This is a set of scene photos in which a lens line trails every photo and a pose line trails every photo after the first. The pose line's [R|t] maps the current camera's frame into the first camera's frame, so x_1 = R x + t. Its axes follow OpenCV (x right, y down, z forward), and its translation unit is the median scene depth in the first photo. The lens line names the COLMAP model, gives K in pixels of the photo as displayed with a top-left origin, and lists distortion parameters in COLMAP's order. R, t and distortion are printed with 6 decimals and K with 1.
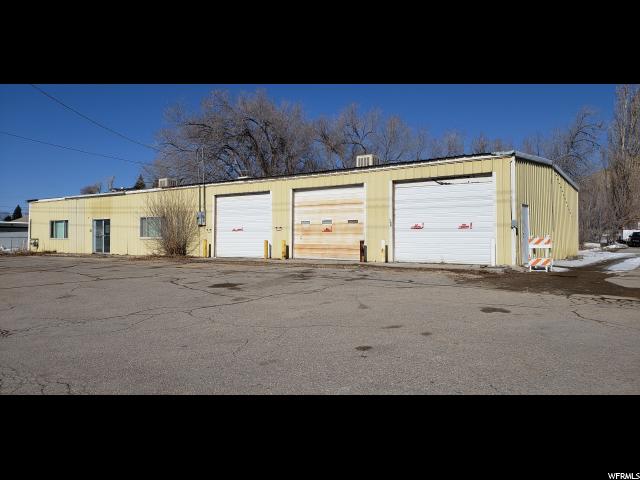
lens RADIAL K [[480.8, 0, 320.0], [0, 480.8, 240.0], [0, 0, 1]] dist [0.022725, -0.001807]
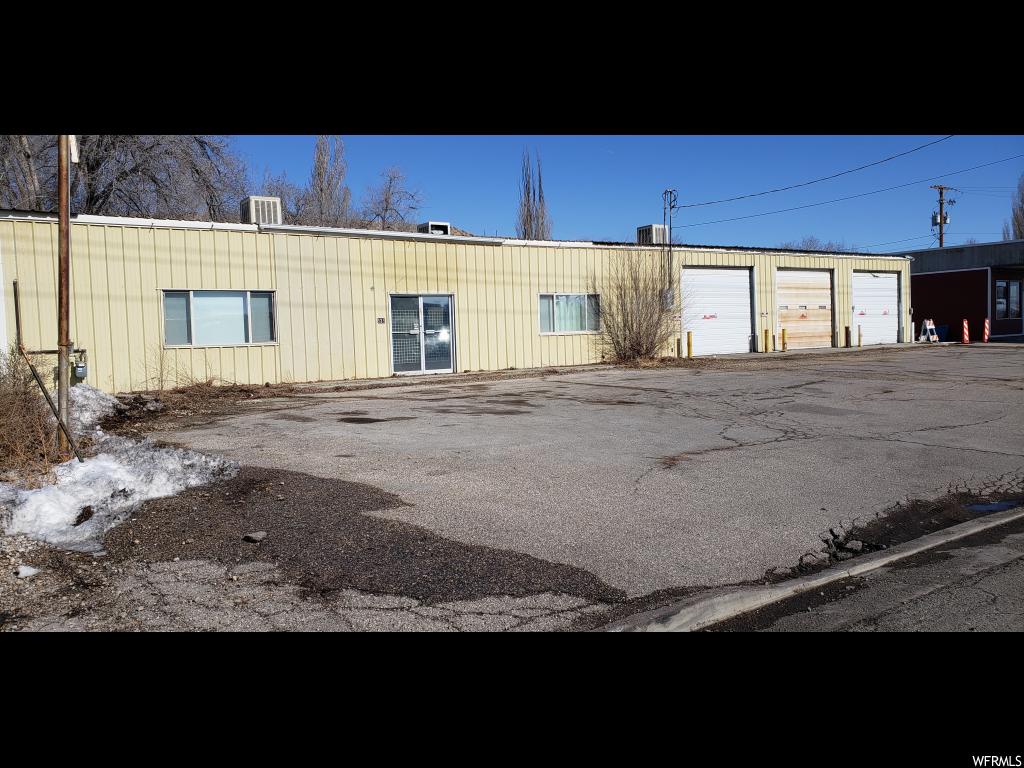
lens RADIAL K [[769.2, 0, 512.0], [0, 769.2, 384.0], [0, 0, 1]] dist [0.022725, -0.001807]
pose [[0.373432, -0.067517, 0.925197, -1.305789], [0.040075, 0.997591, 0.056625, 0.001885], [-0.926792, 0.015931, 0.375238, 0.816039]]
